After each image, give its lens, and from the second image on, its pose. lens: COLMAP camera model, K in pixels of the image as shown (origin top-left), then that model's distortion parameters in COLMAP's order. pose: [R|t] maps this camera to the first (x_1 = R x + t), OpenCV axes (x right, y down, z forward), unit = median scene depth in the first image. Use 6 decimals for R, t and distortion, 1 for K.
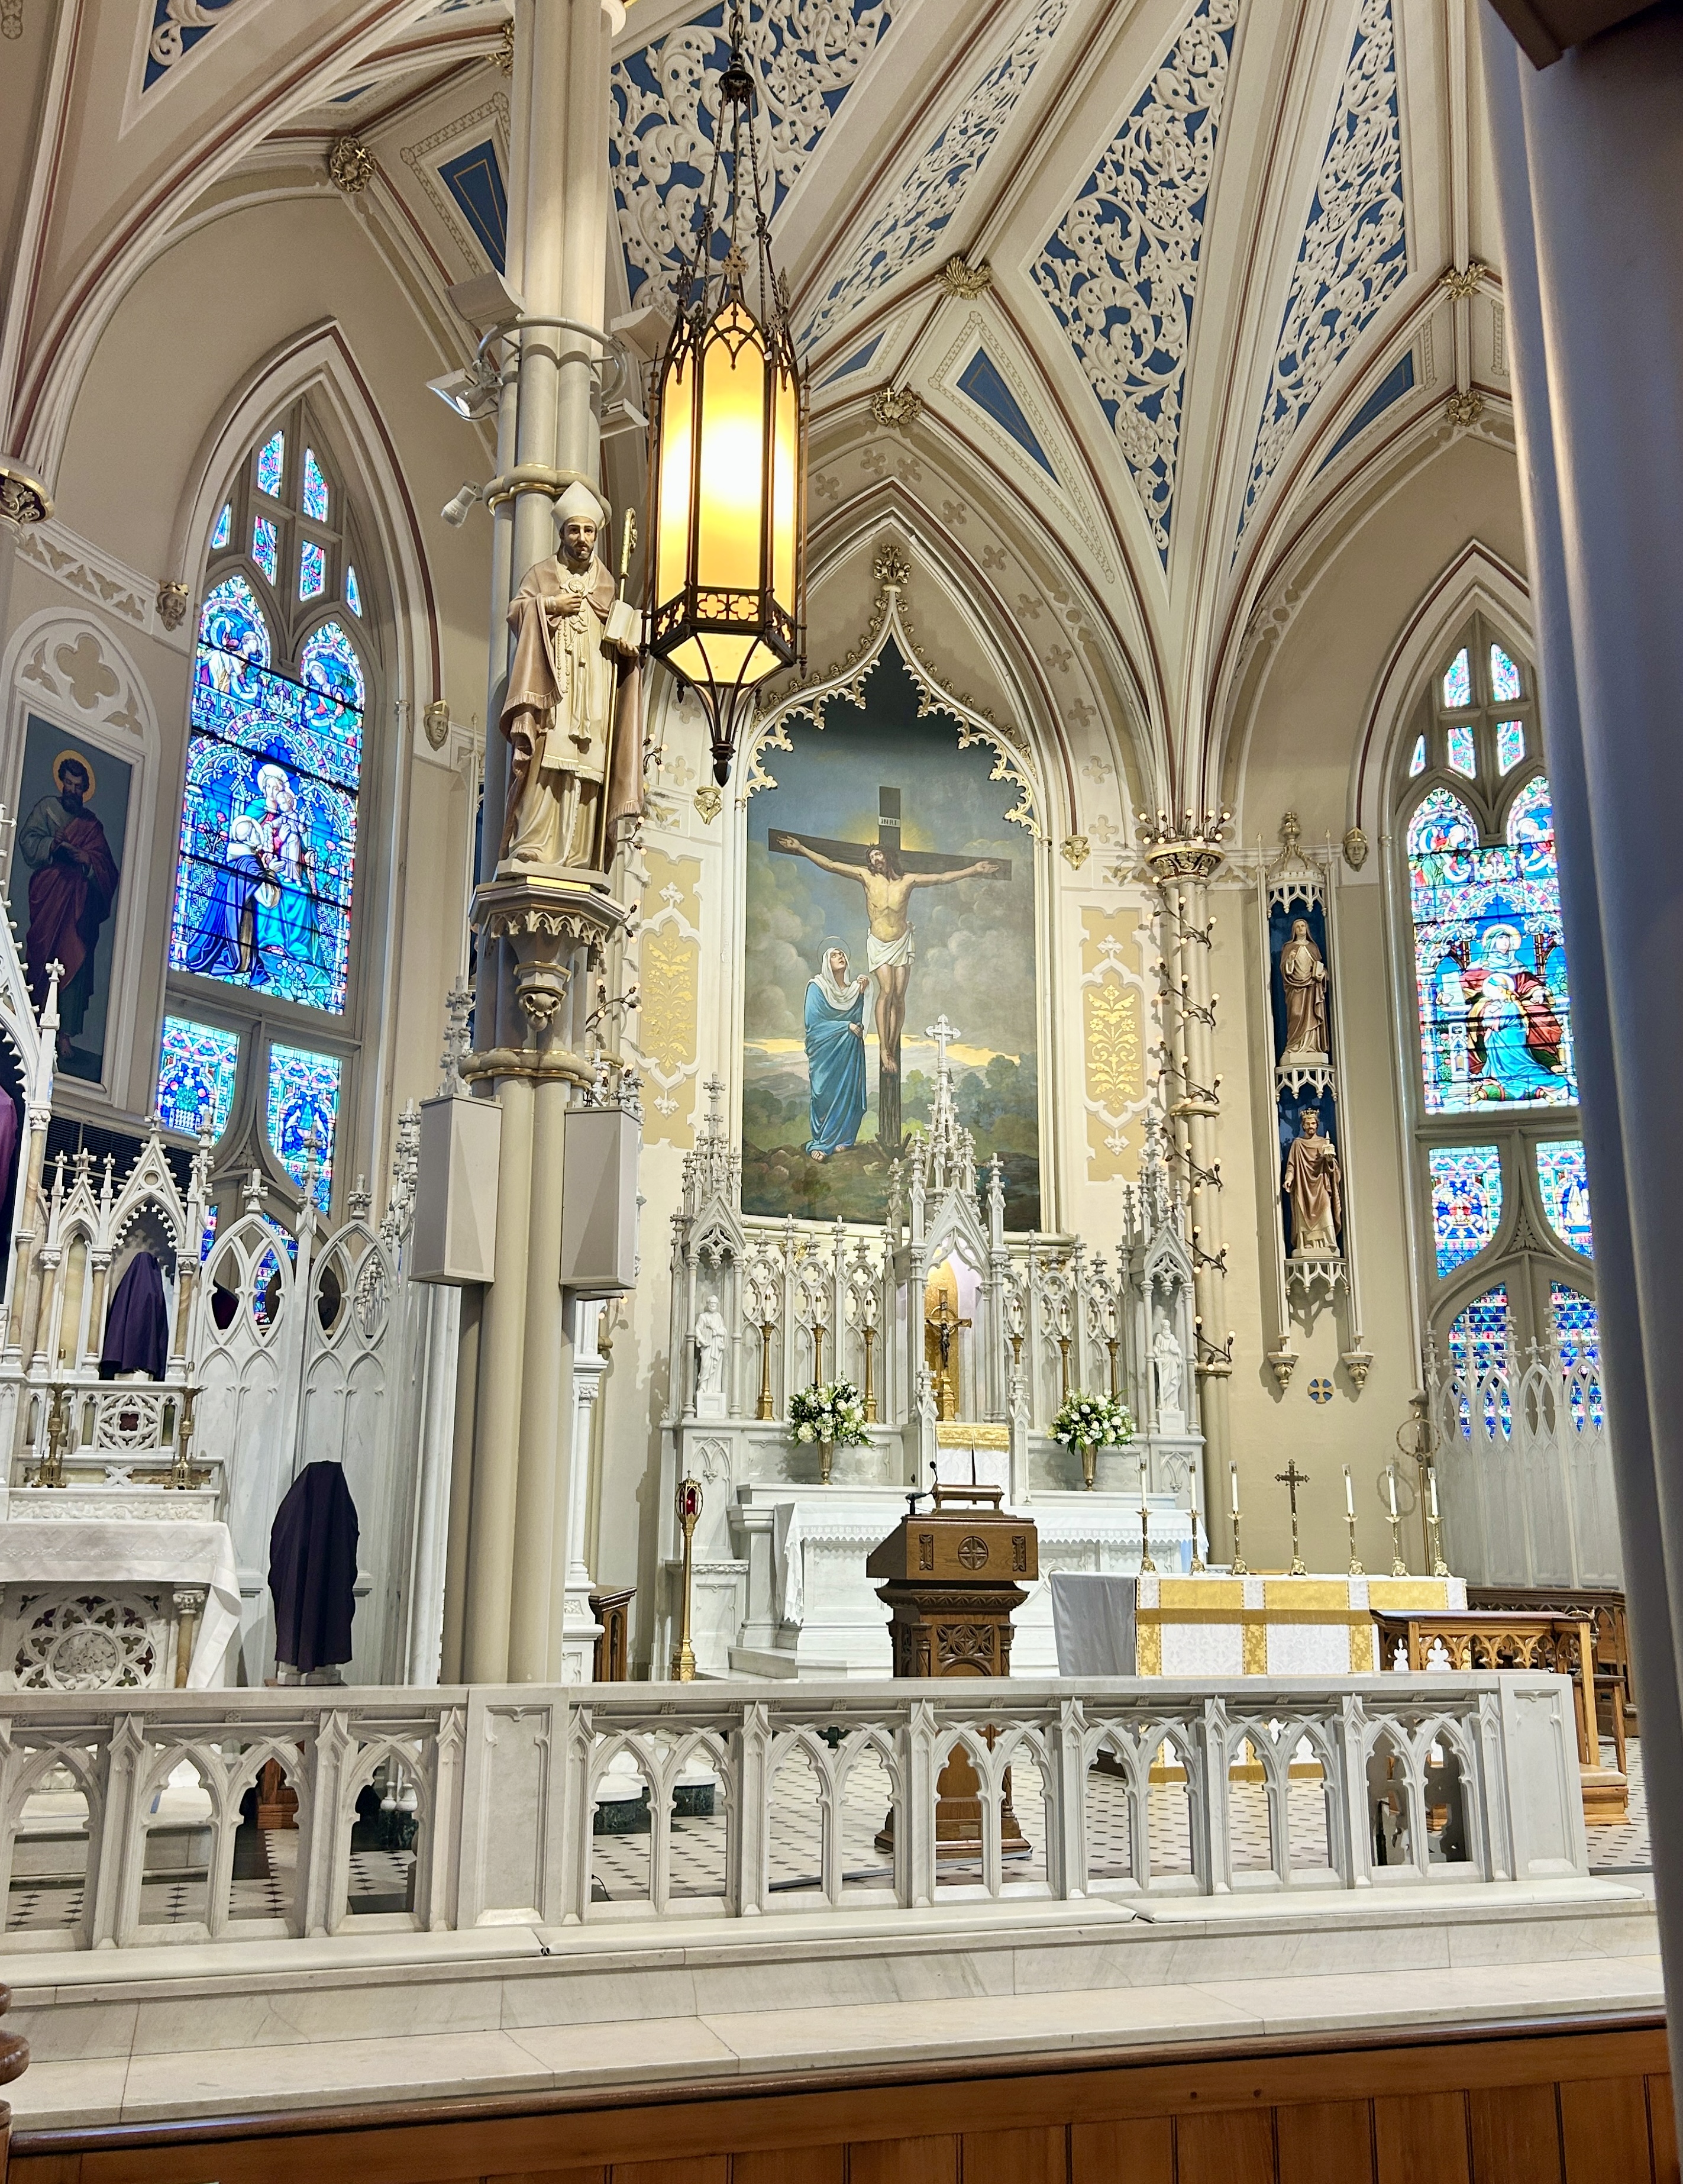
lens RADIAL K [[2176.8, 0, 831.6], [0, 2176.8, 1079.5], [0, 0, 1]] dist [0.013856, 0.000000]
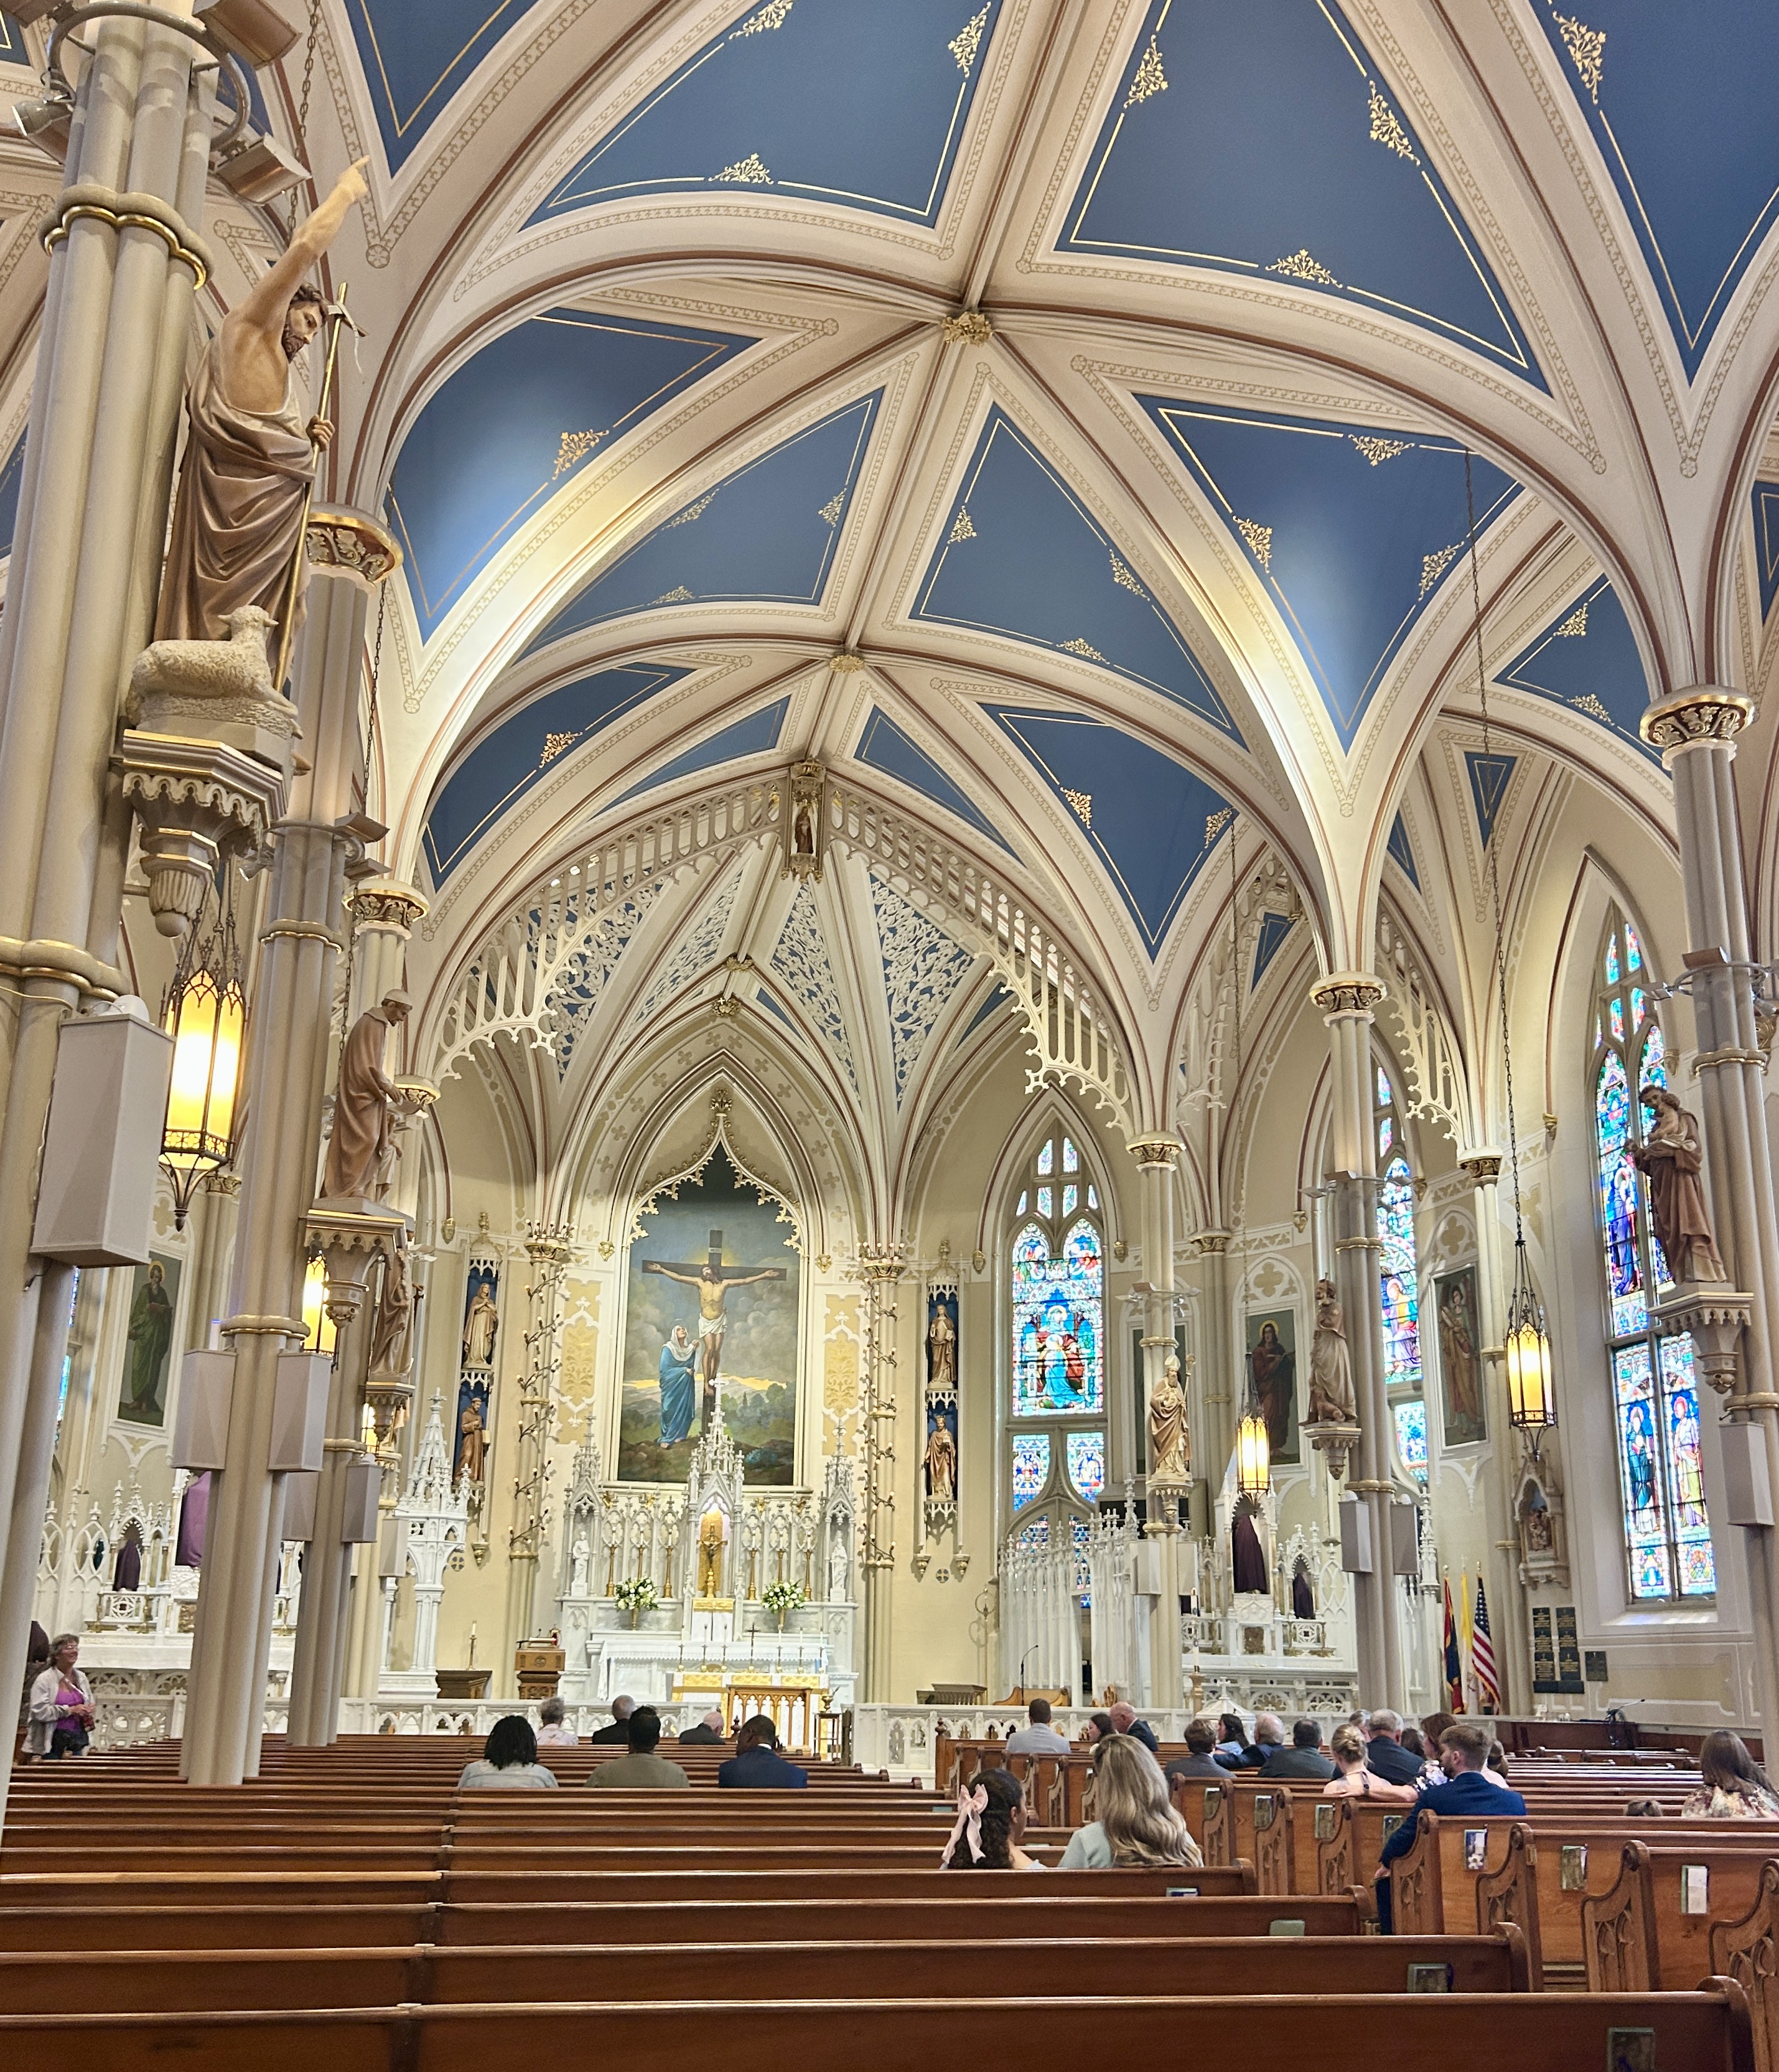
lens RADIAL K [[2207.4, 0, 901.1], [0, 2207.4, 1047.9], [0, 0, 1]] dist [0.016593, 0.000000]
pose [[0.995521, -0.020522, -0.092292, 0.353513], [0.015046, 0.998106, -0.059645, -0.176189], [0.093341, 0.057989, 0.993944, -0.805608]]
